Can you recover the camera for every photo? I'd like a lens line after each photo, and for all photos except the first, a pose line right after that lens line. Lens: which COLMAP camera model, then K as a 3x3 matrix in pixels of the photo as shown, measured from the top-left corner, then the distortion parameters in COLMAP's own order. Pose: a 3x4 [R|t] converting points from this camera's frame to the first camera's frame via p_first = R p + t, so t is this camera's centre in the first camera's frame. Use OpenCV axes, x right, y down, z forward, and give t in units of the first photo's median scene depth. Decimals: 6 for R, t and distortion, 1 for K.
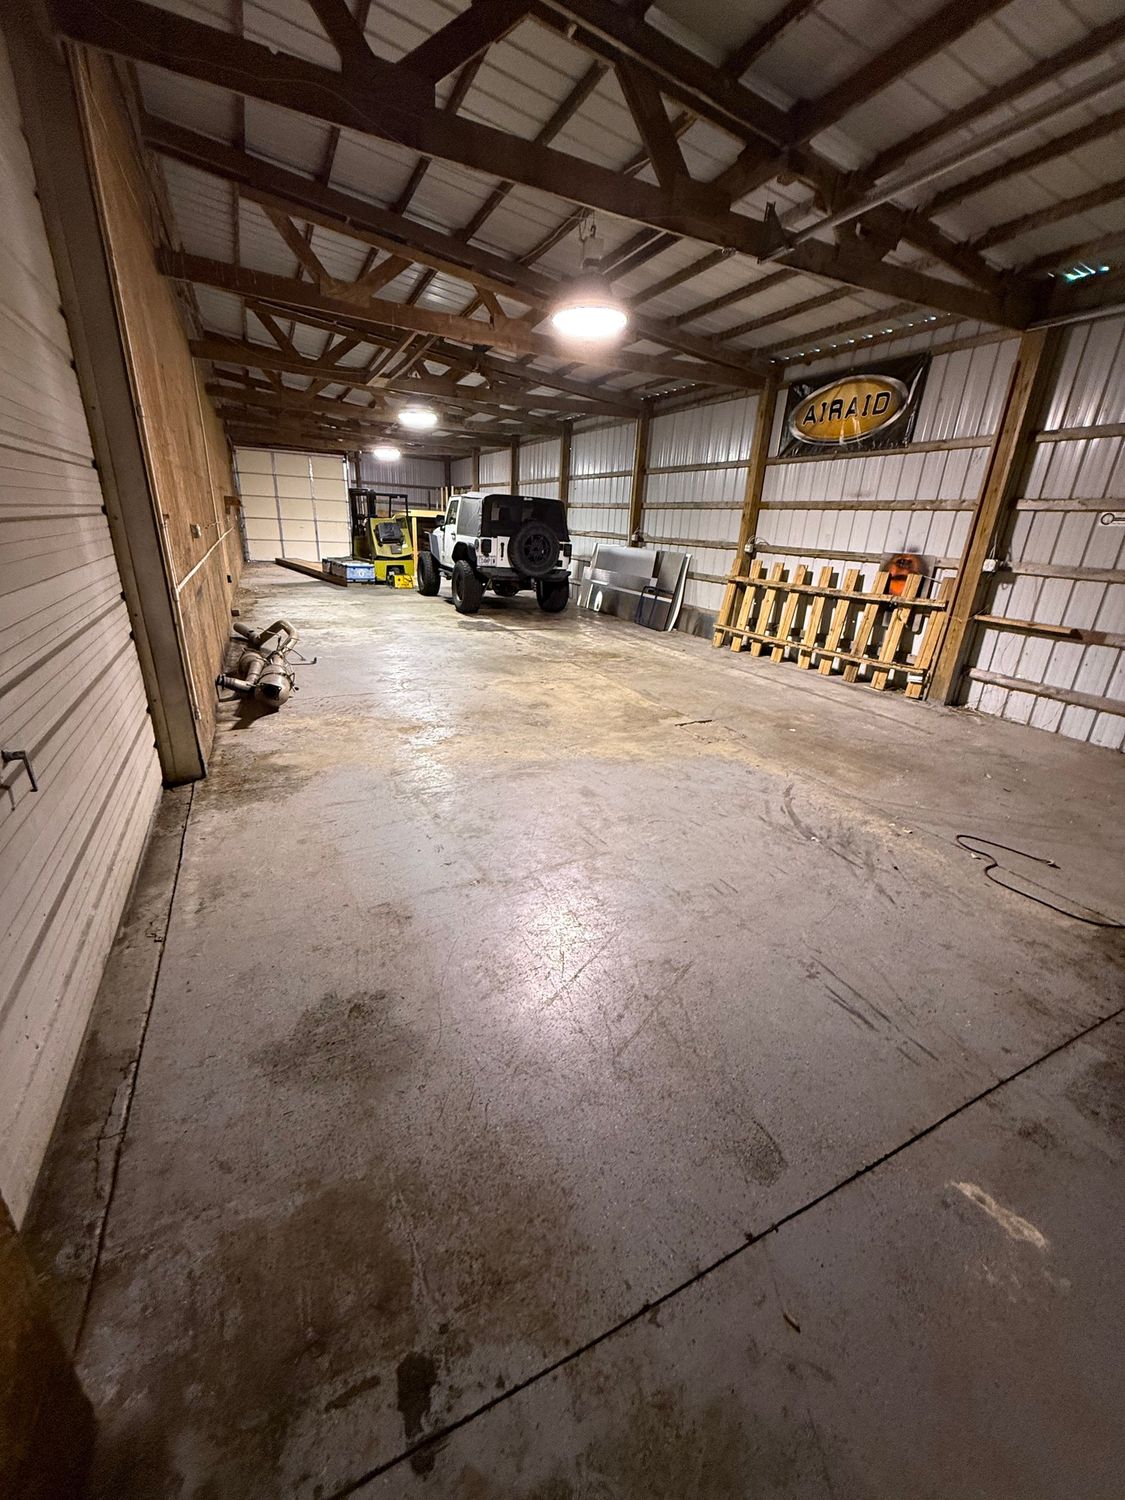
lens RADIAL K [[593.1, 0, 562.8], [0, 593.1, 743.9], [0, 0, 1]] dist [-0.001302, 0.000614]
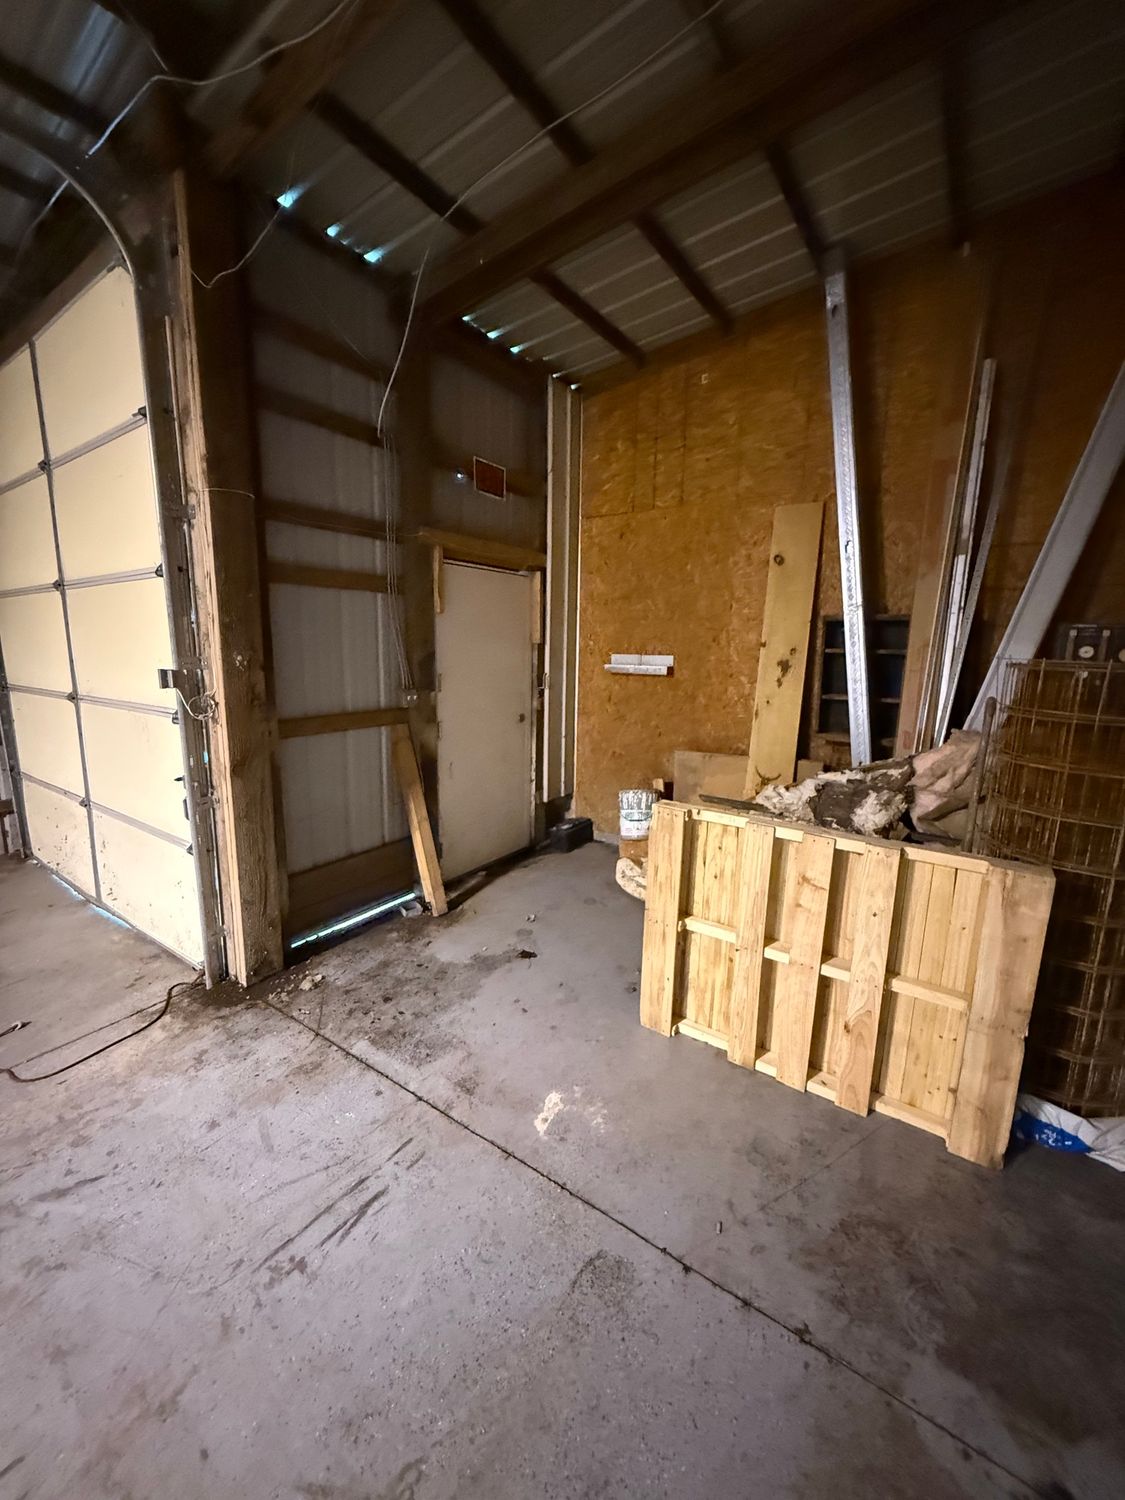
lens RADIAL K [[593.1, 0, 562.8], [0, 593.1, 743.9], [0, 0, 1]] dist [-0.001302, 0.000614]
pose [[-0.488079, -0.203505, 0.848743, -0.082173], [0.269106, 0.889973, 0.368144, -0.136241], [-0.830278, 0.408085, -0.379613, 0.309591]]
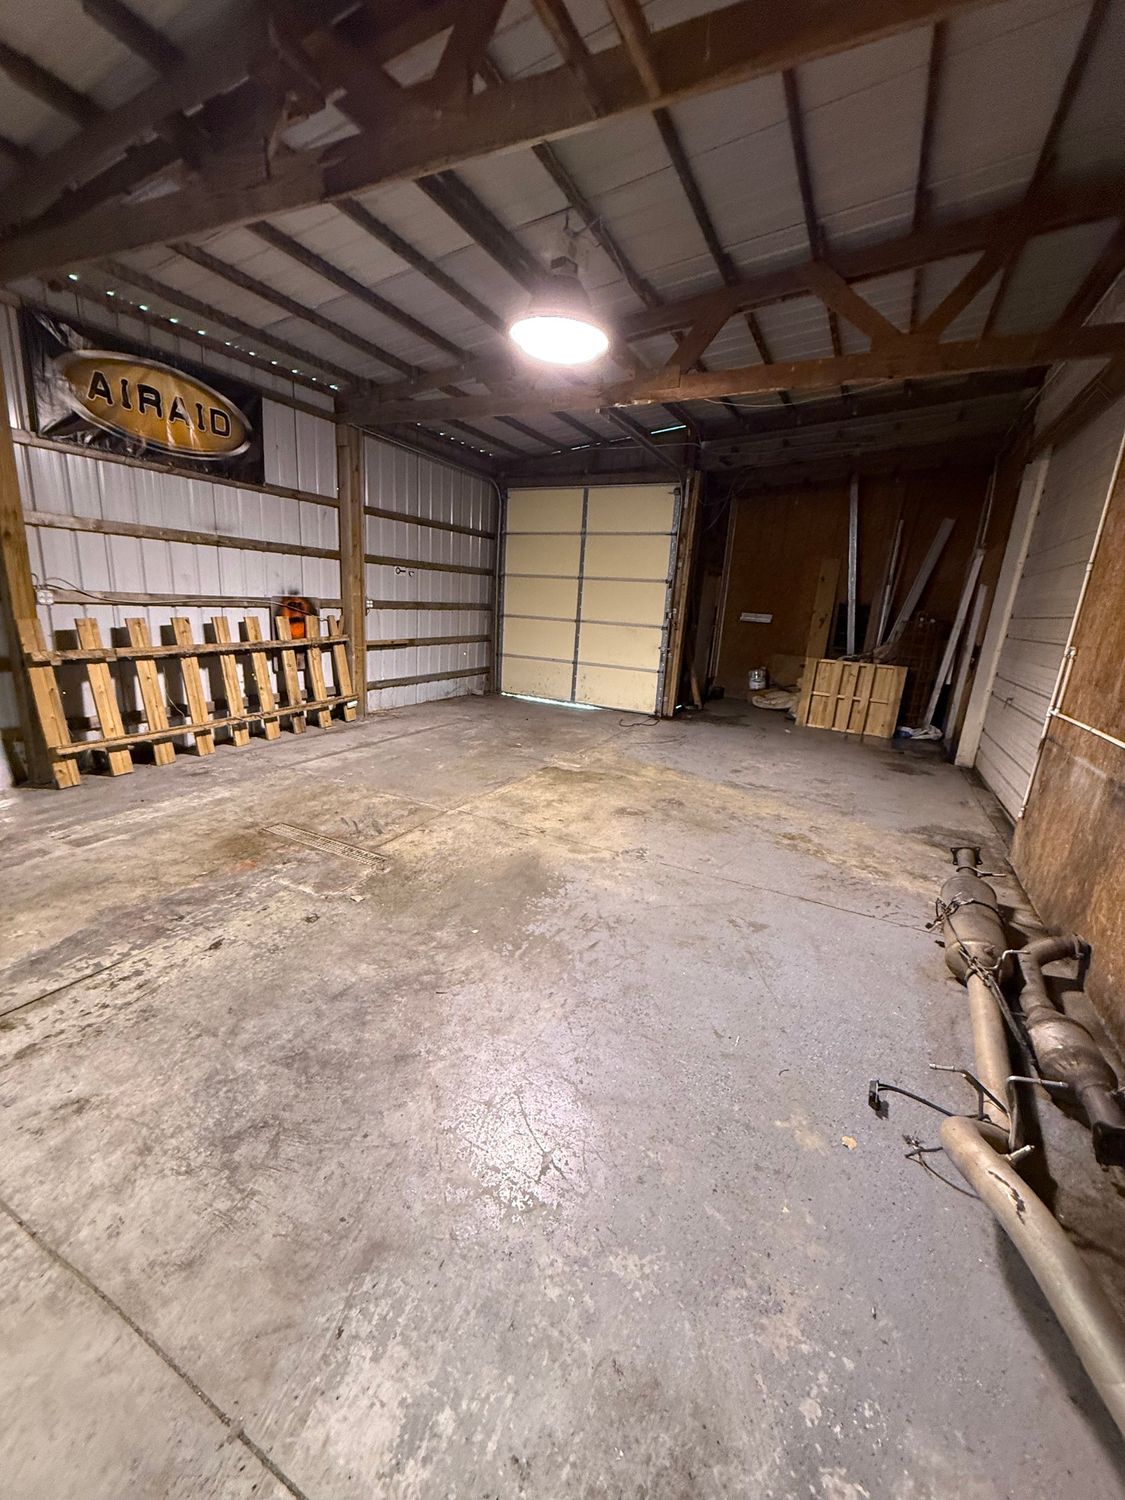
lens RADIAL K [[593.1, 0, 562.8], [0, 593.1, 743.9], [0, 0, 1]] dist [-0.001302, 0.000614]
pose [[-0.598524, -0.273170, 0.753091, -0.603701], [0.191504, 0.864023, 0.465608, -0.570148], [-0.777878, 0.422898, -0.464825, 1.430763]]
